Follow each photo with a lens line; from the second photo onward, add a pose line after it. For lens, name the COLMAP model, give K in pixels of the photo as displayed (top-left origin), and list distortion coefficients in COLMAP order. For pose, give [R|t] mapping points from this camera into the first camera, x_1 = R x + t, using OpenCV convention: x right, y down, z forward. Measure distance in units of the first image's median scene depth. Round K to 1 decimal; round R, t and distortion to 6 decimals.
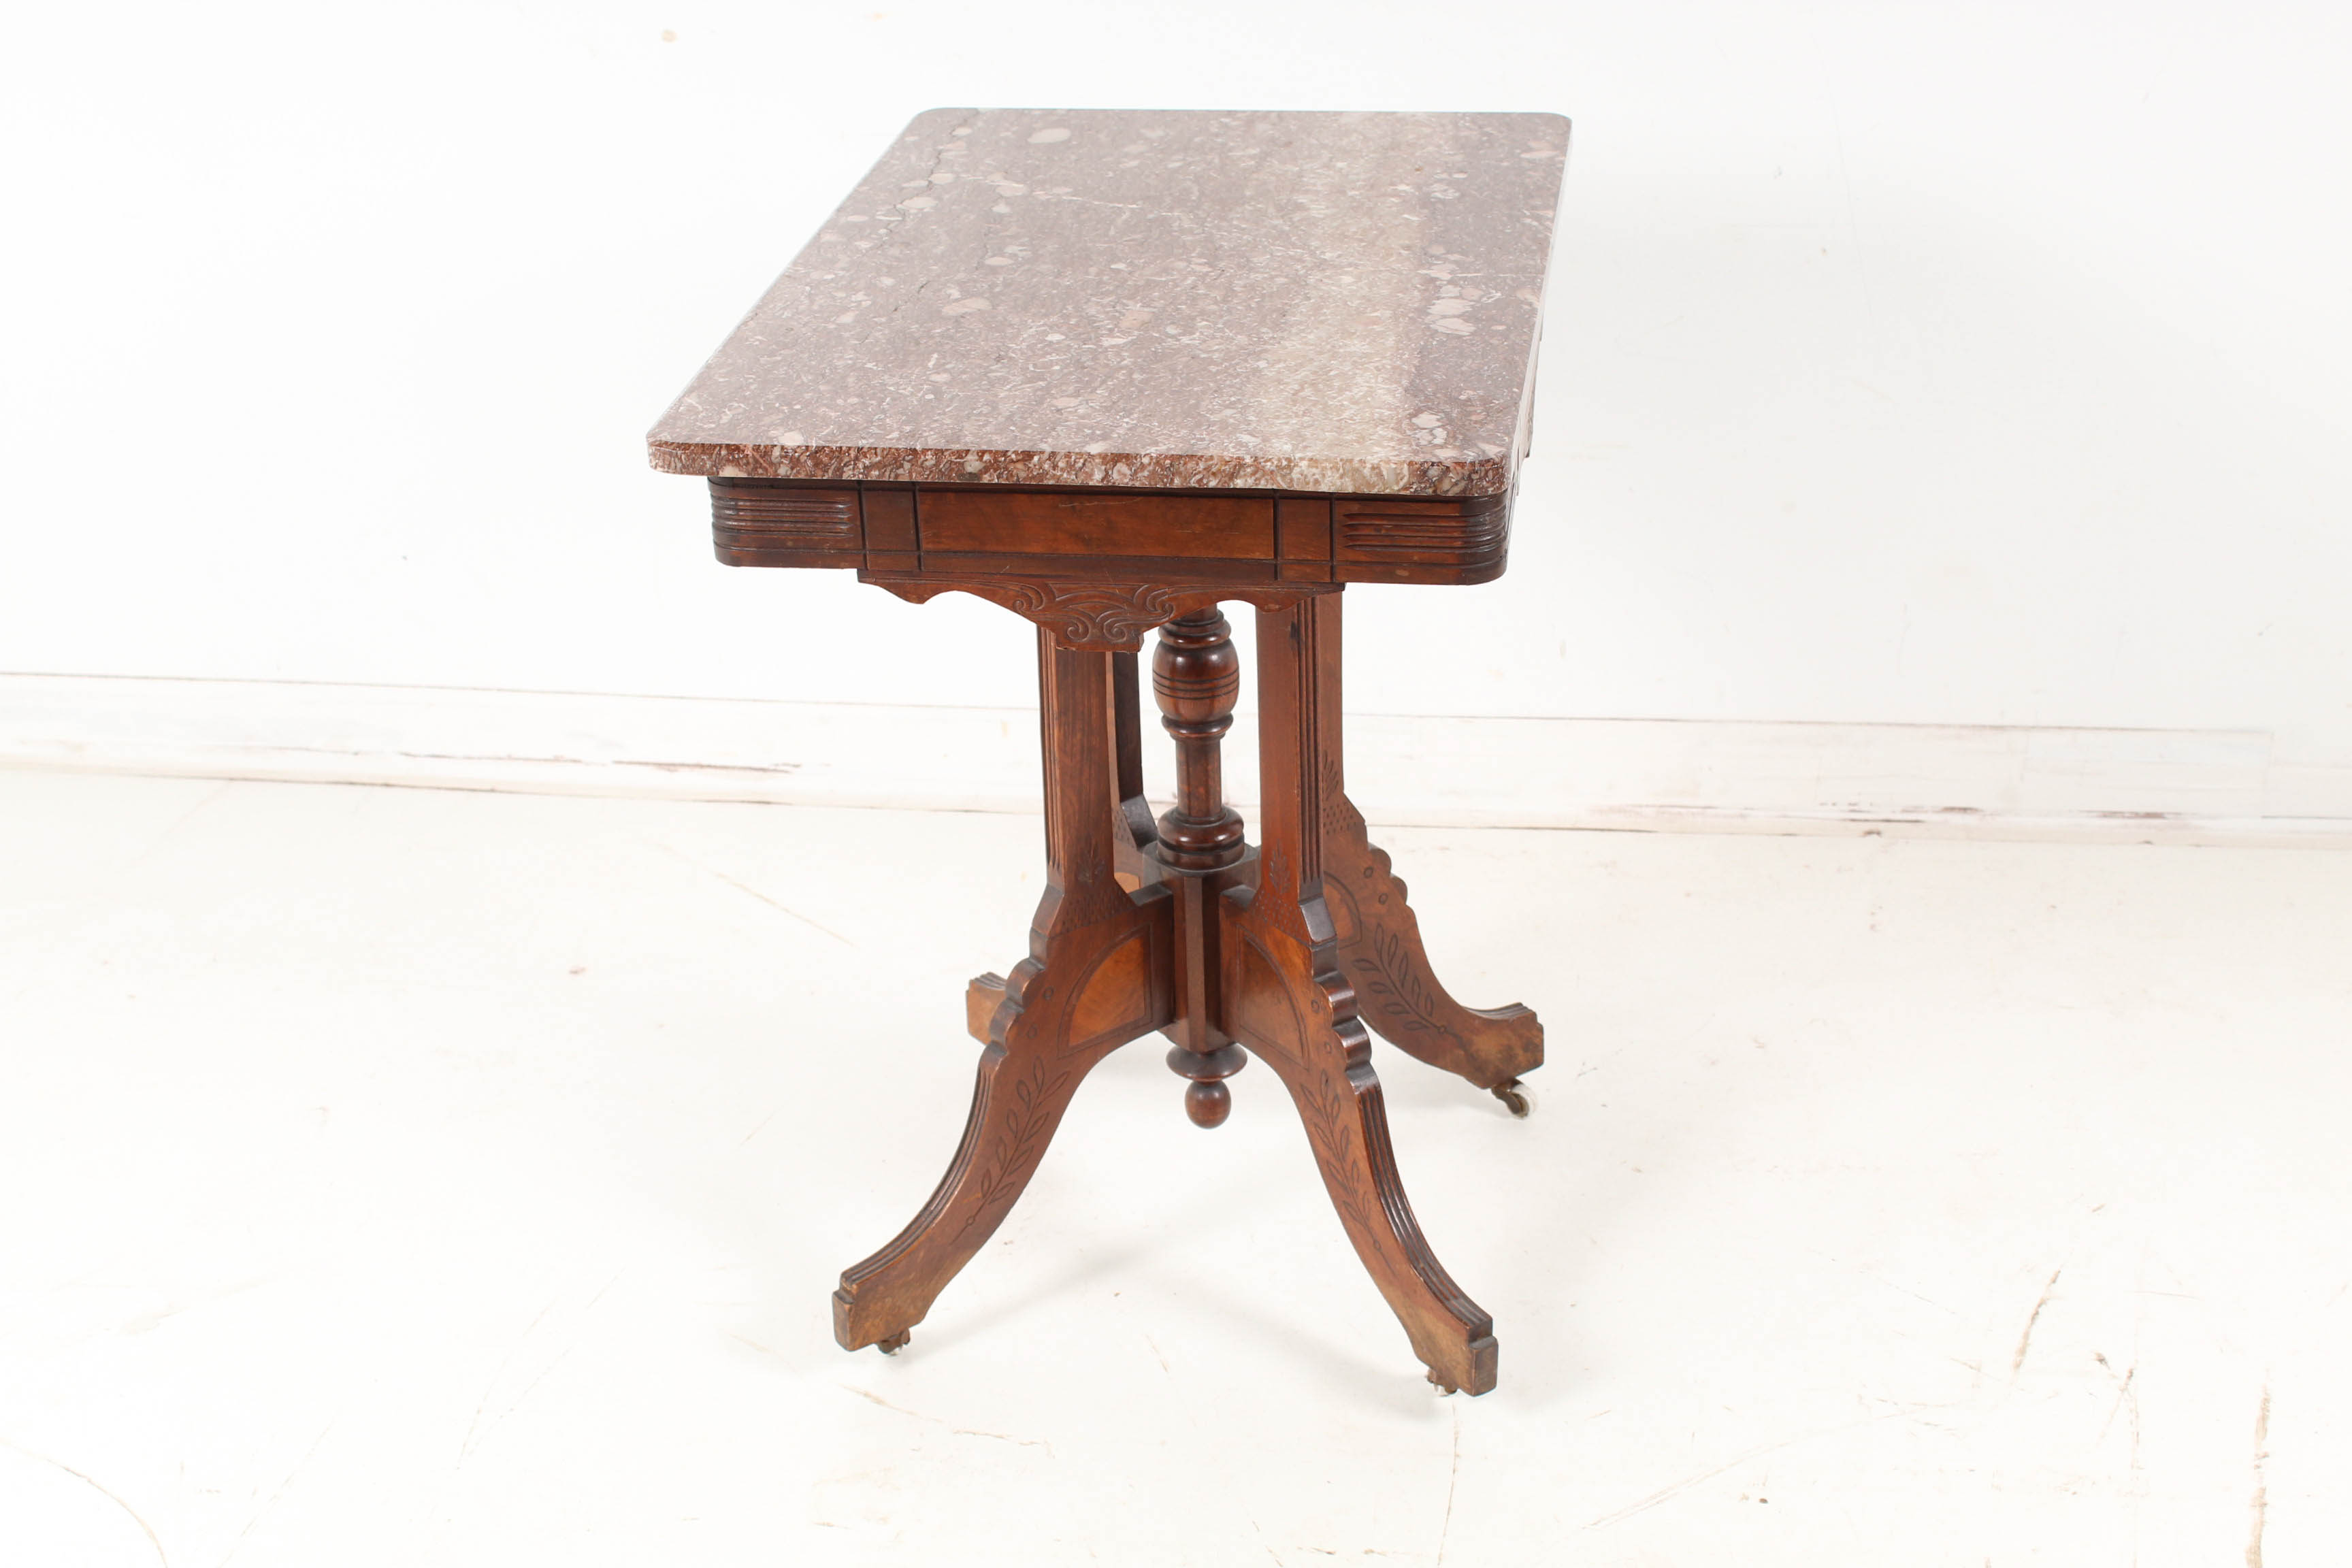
lens RADIAL K [[3564.9, 0, 1184.4], [0, 3564.9, 783.5], [0, 0, 1]] dist [-0.039703, 0.000000]
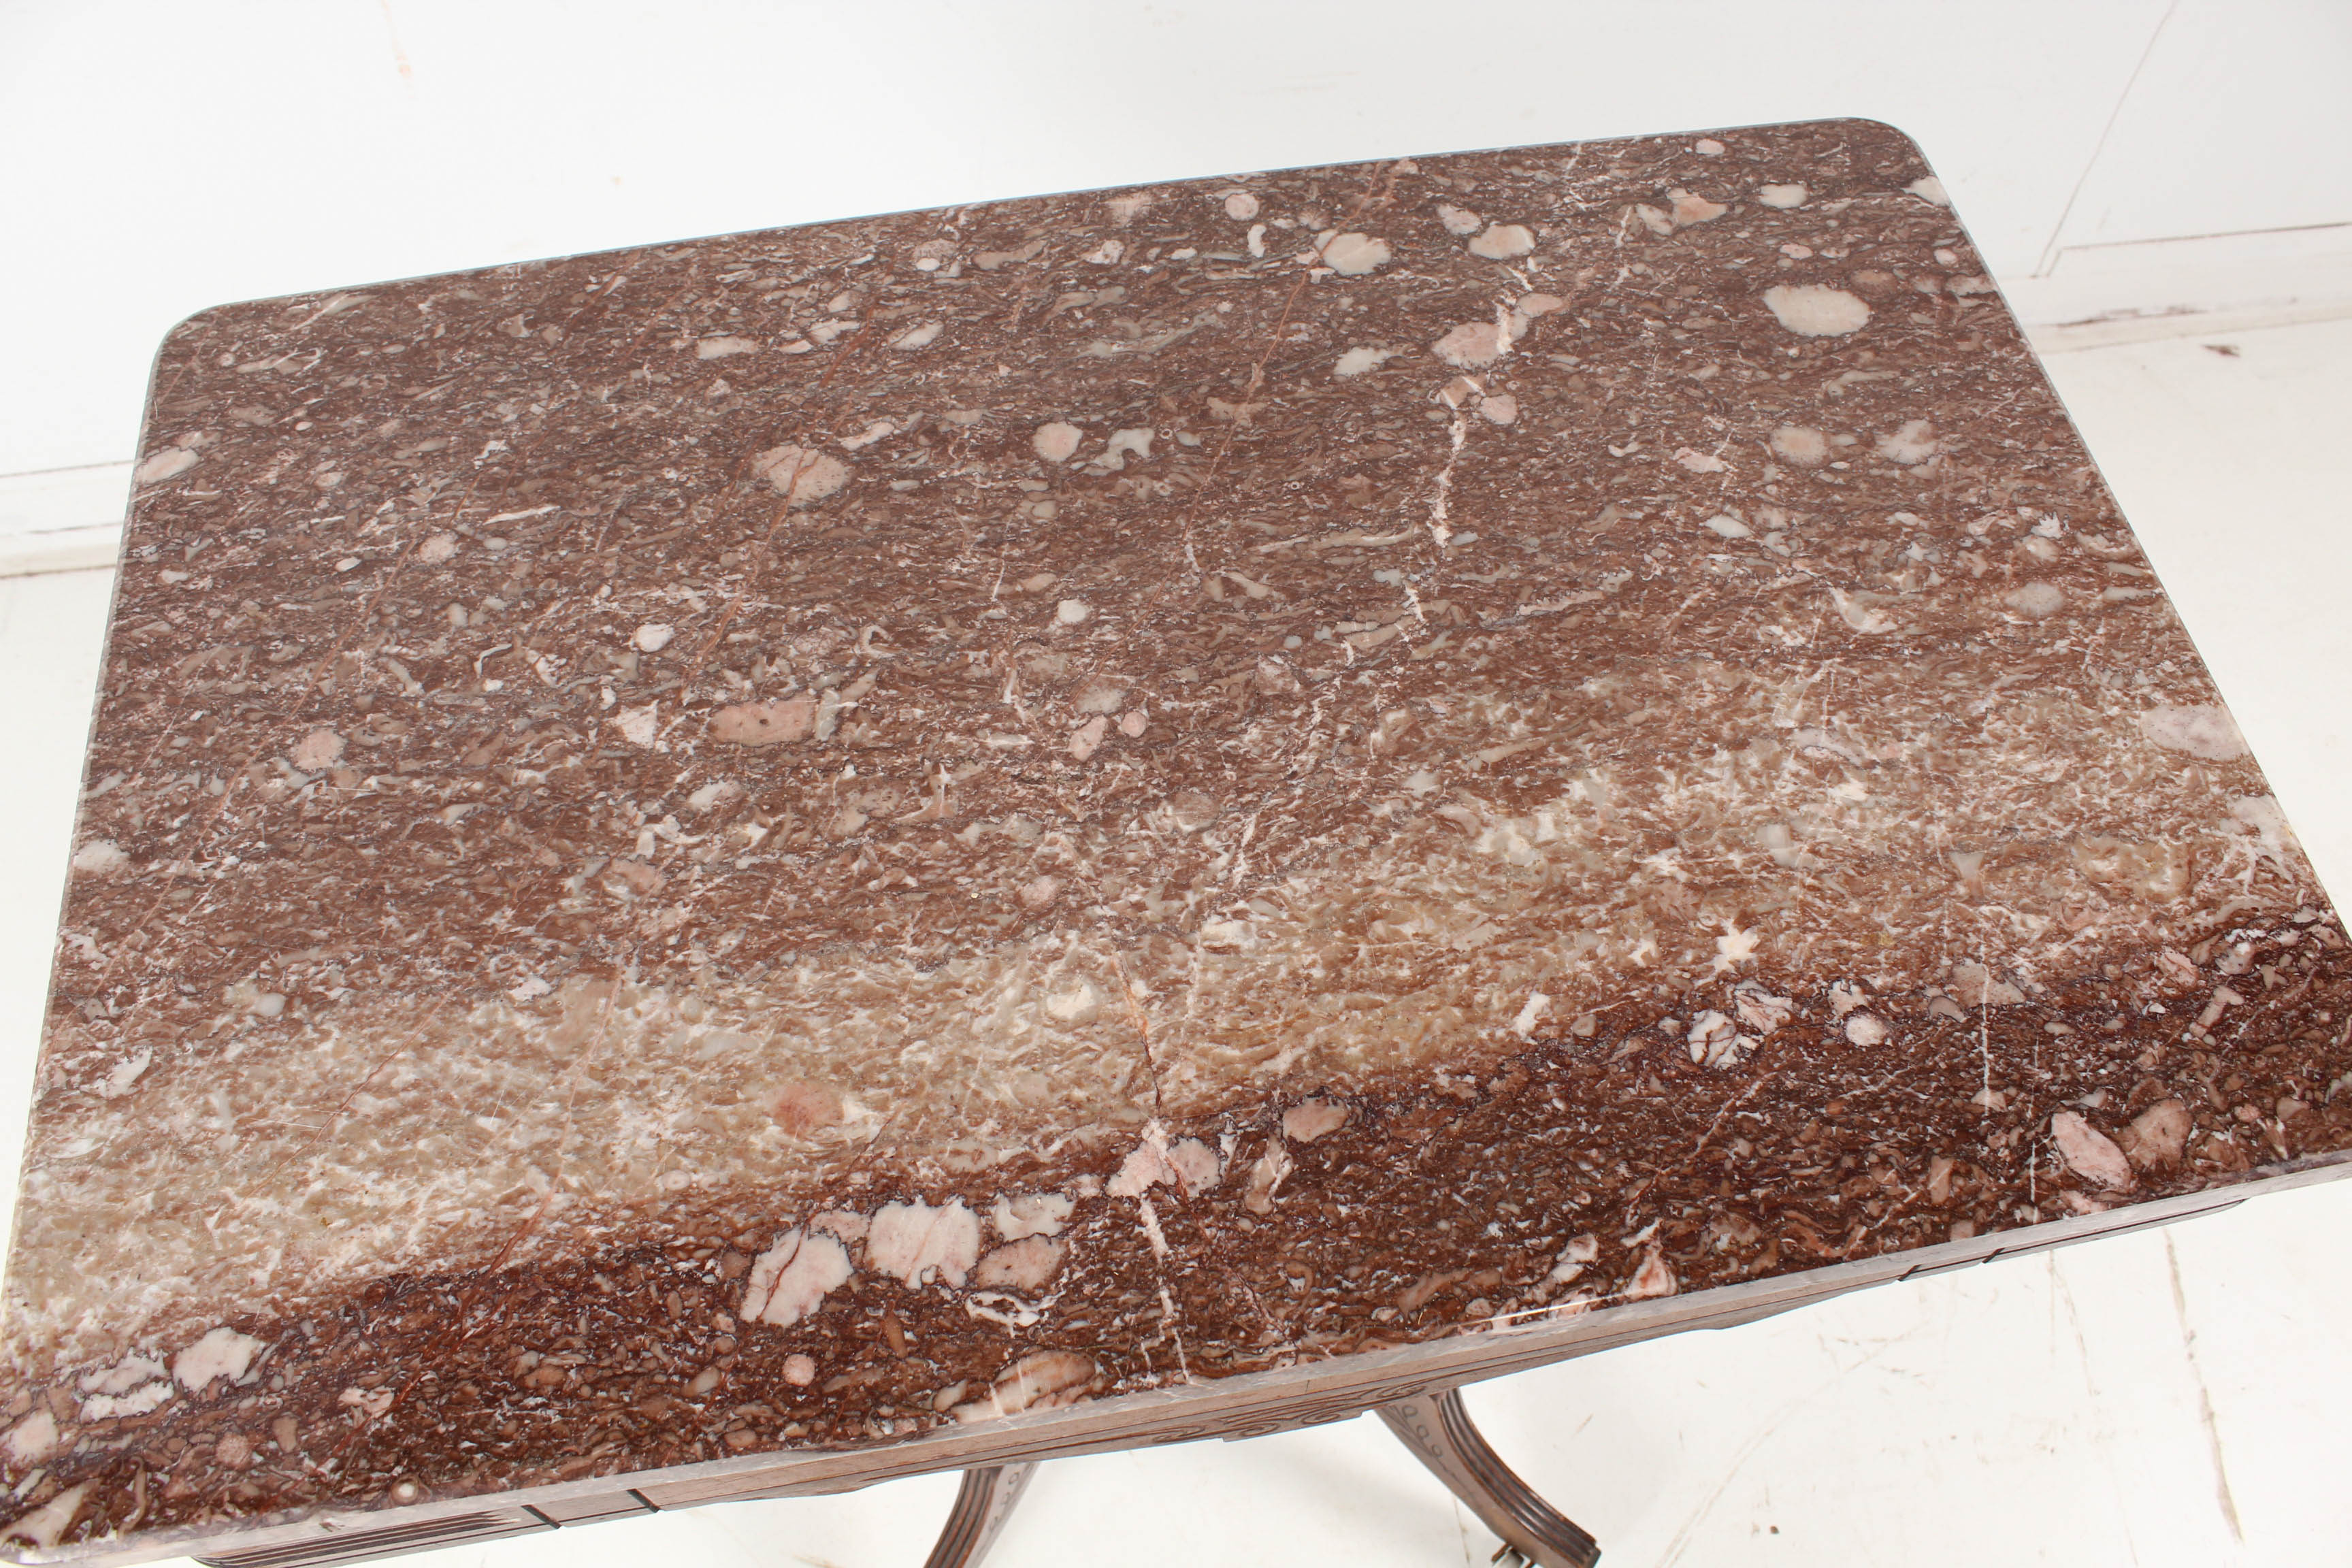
lens RADIAL K [[1920.0, 0, 1189.9], [0, 1920.0, 792.9], [0, 0, 1]] dist [-0.157557, 0.118066]
pose [[0.312954, 0.829753, -0.462137, 0.147797], [-0.419154, 0.557291, 0.716754, -0.351182], [0.852273, -0.030605, 0.522201, 0.865428]]
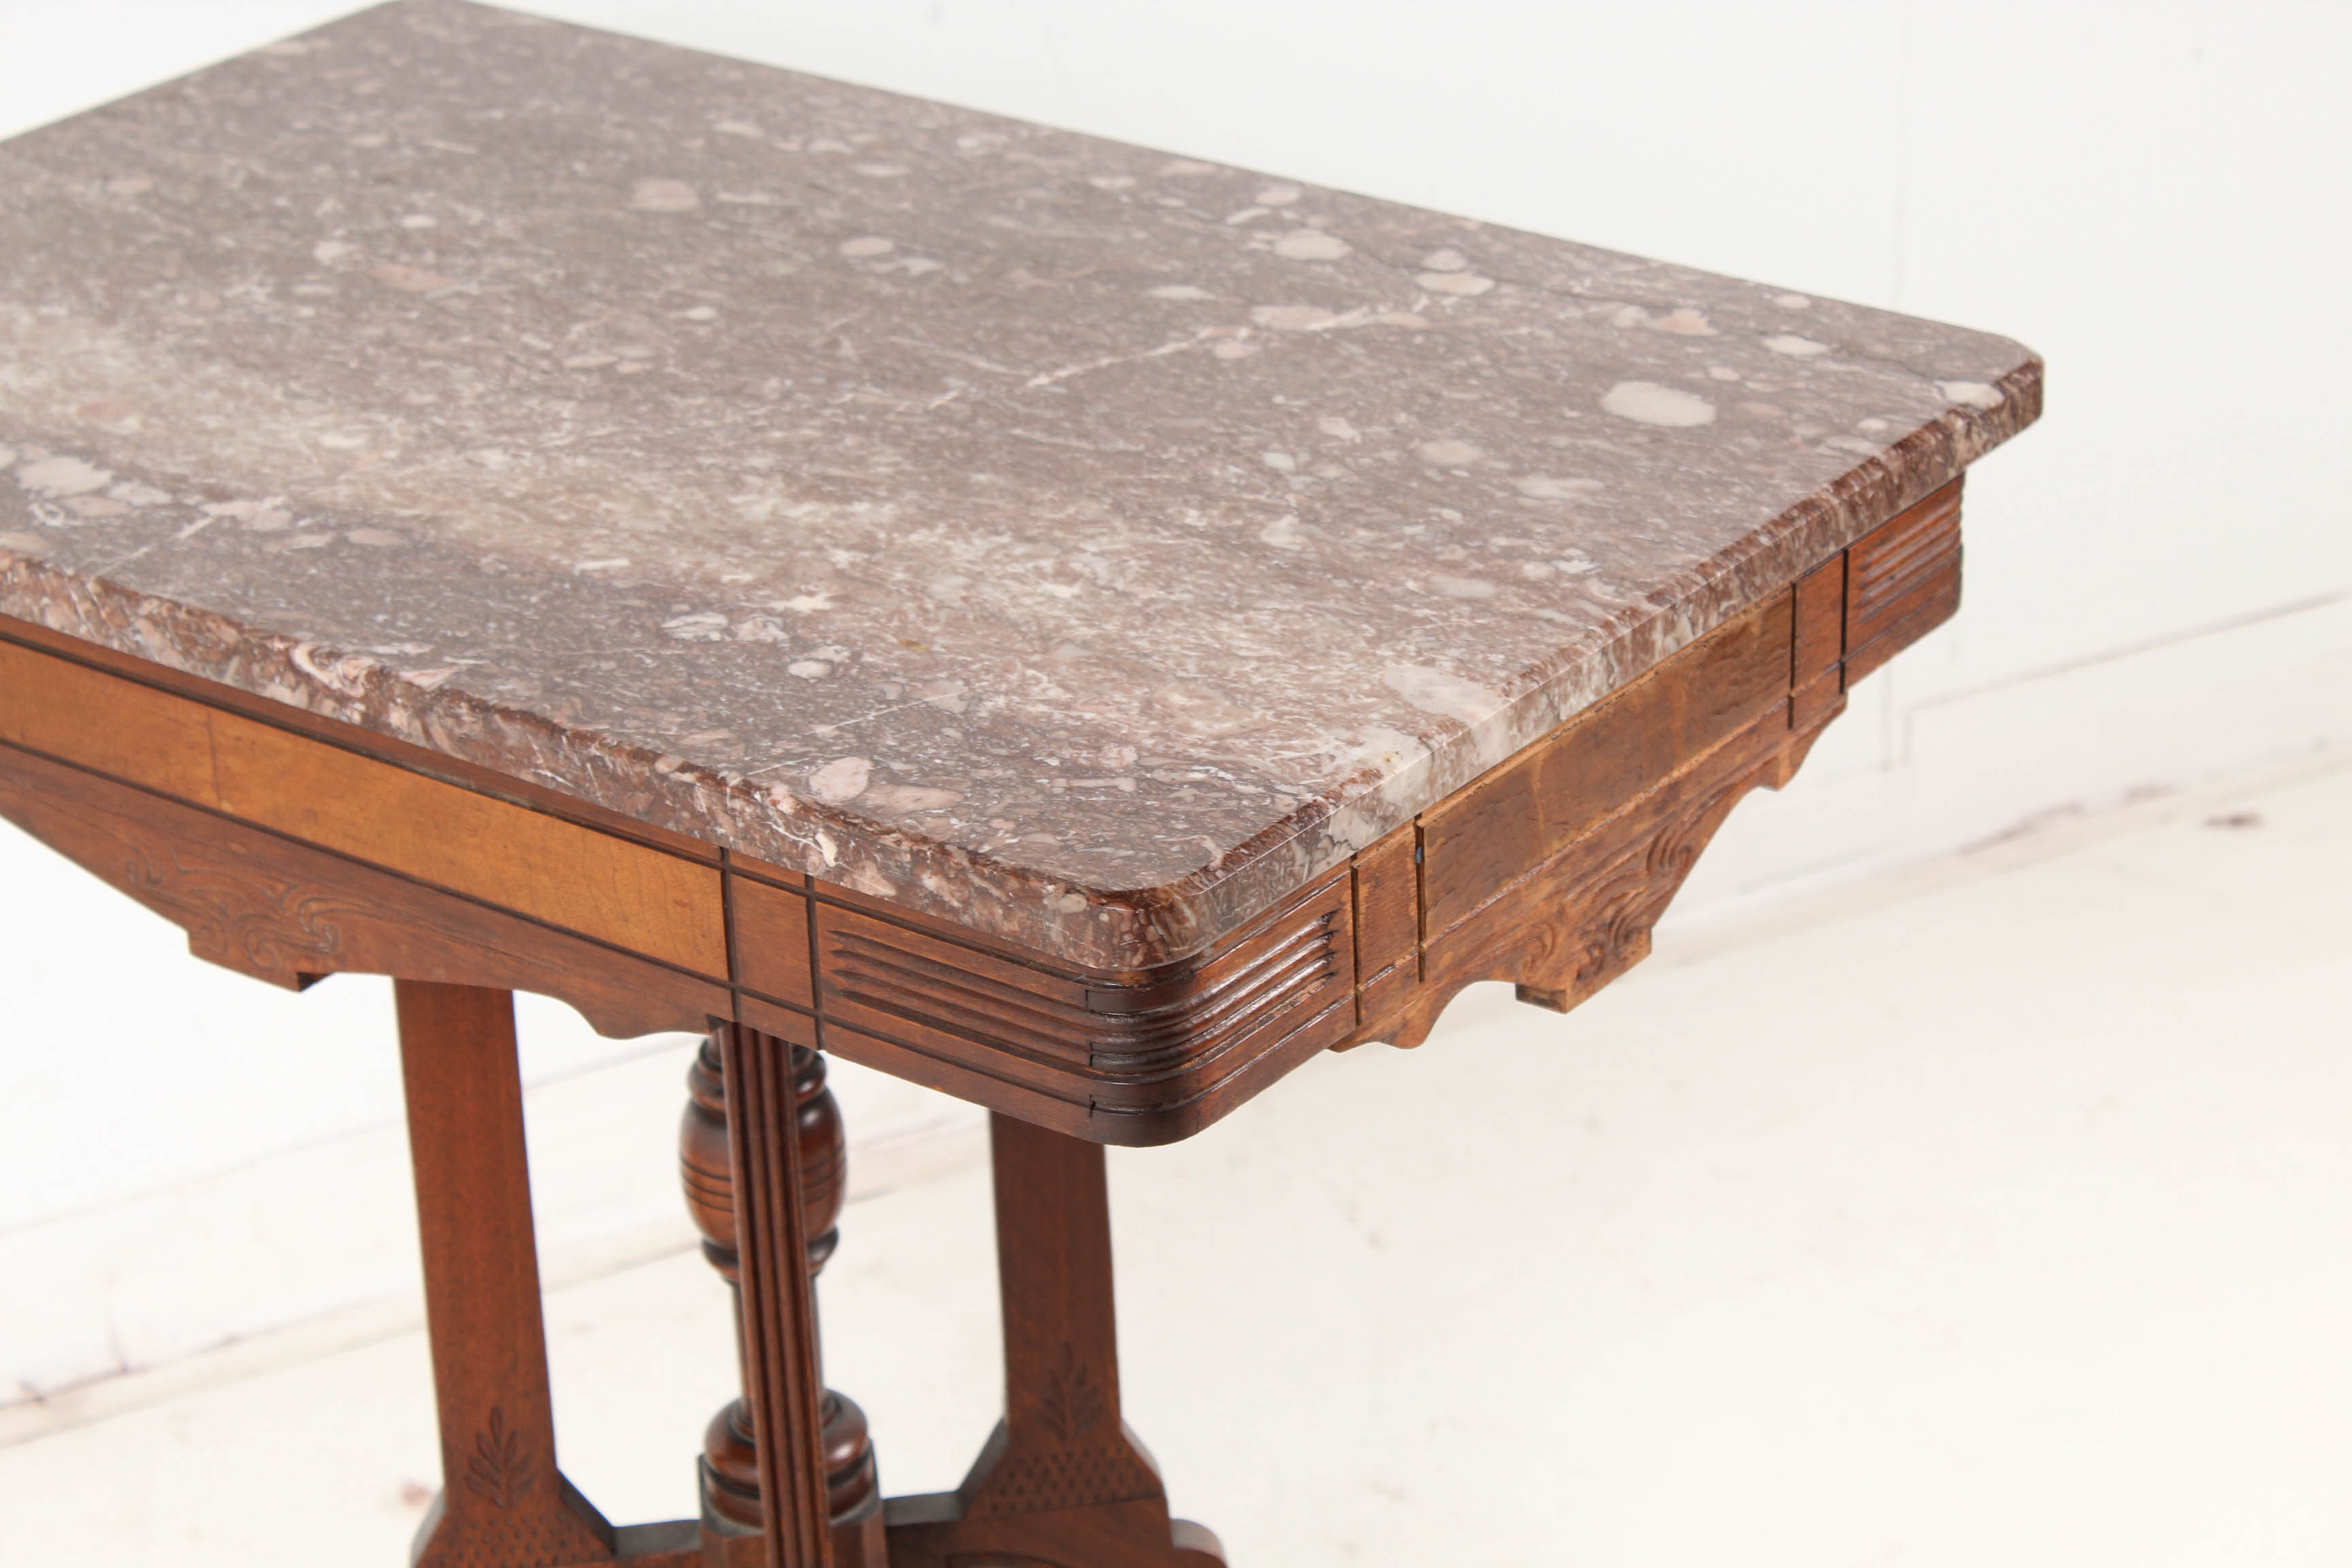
lens RADIAL K [[5600.4, 0, 1172.4], [0, 5600.4, 781.2], [0, 0, 1]] dist [0.077279, 0.000000]
pose [[-0.486030, 0.418954, -0.766976, 0.616413], [-0.323104, 0.729284, 0.603116, -0.621215], [0.812021, 0.540945, -0.219088, 1.283321]]
